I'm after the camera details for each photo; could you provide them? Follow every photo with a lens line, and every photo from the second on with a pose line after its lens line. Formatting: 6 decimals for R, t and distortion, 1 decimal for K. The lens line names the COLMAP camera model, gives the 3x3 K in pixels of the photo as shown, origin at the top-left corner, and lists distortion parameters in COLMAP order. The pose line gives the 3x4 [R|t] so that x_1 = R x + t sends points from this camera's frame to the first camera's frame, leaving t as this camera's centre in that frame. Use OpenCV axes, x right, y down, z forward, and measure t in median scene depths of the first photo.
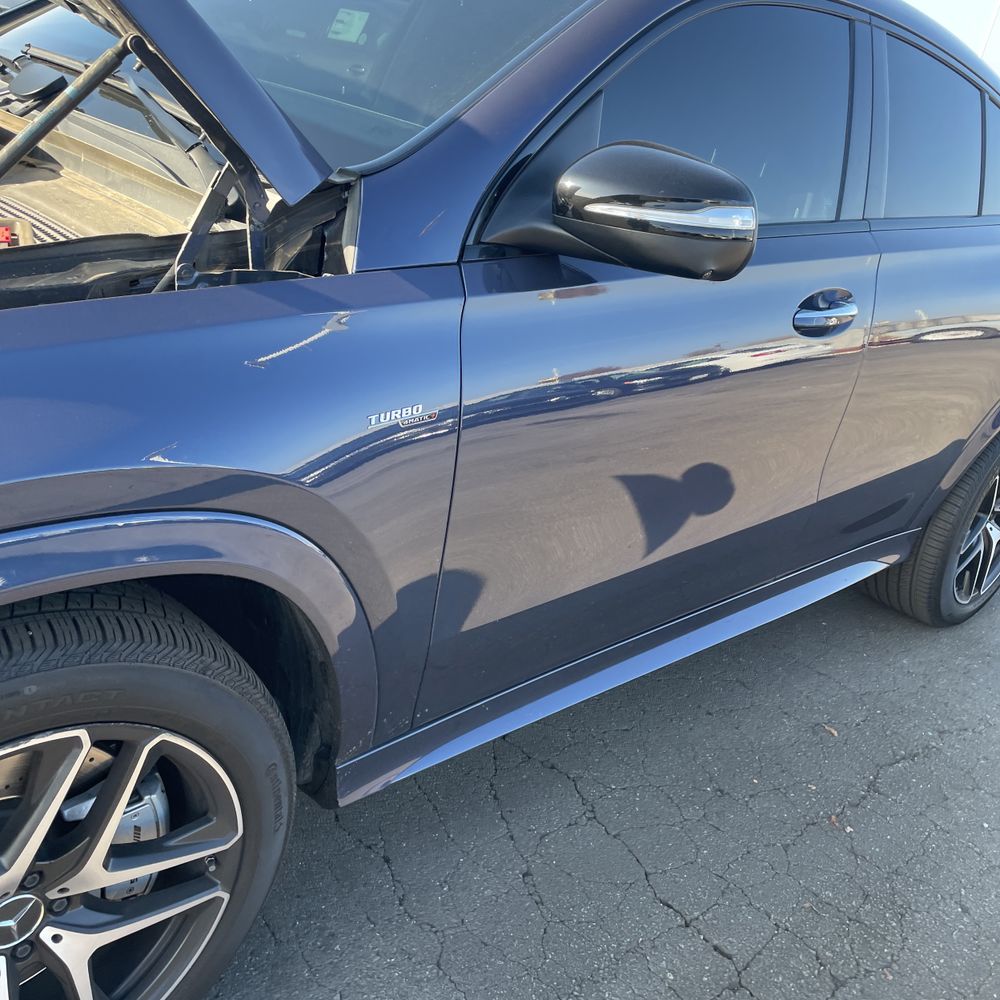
lens RADIAL K [[1006.7, 0, 509.8], [0, 1006.7, 512.0], [0, 0, 1]] dist [0.094002, -0.126142]
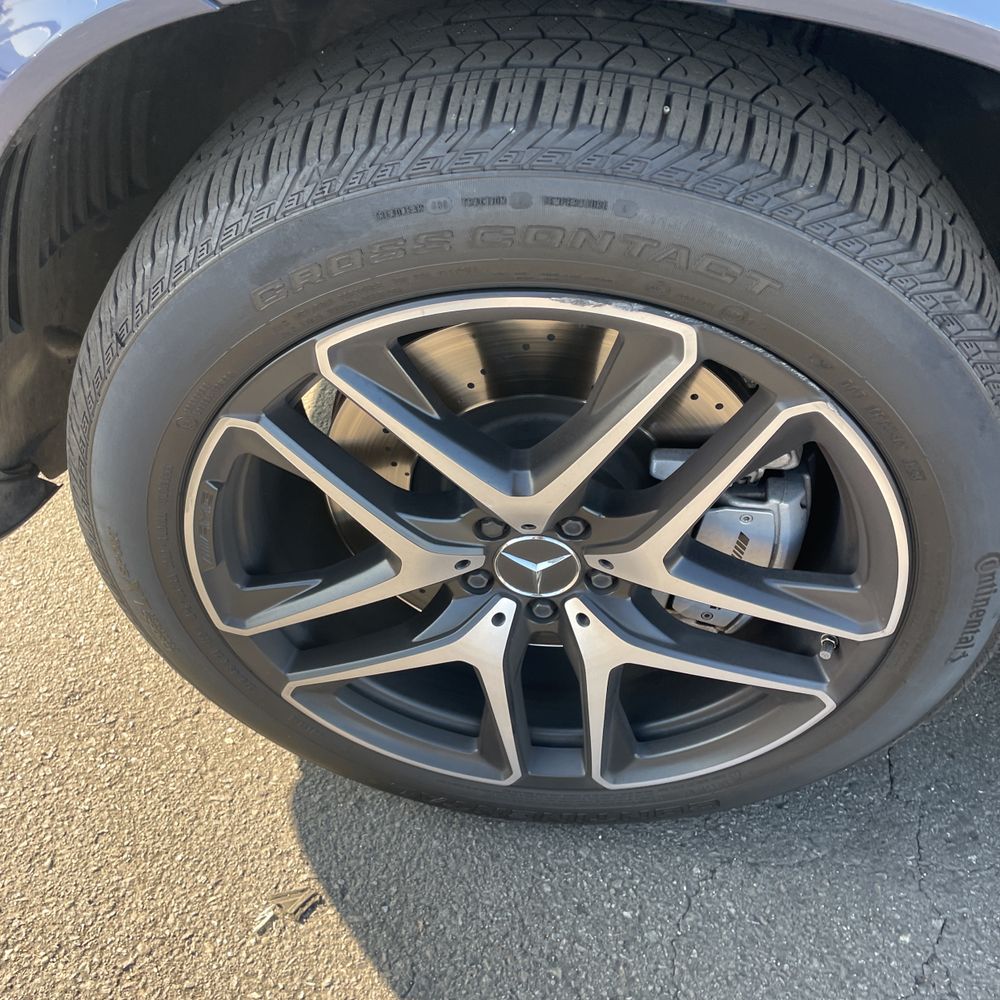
lens RADIAL K [[1007.2, 0, 495.8], [0, 1007.2, 494.1], [0, 0, 1]] dist [0.099300, -0.133840]
pose [[0.650830, 0.441258, -0.617829, -0.092976], [-0.290078, 0.896548, 0.334749, 0.126182], [0.701623, -0.038646, 0.711499, 0.472904]]
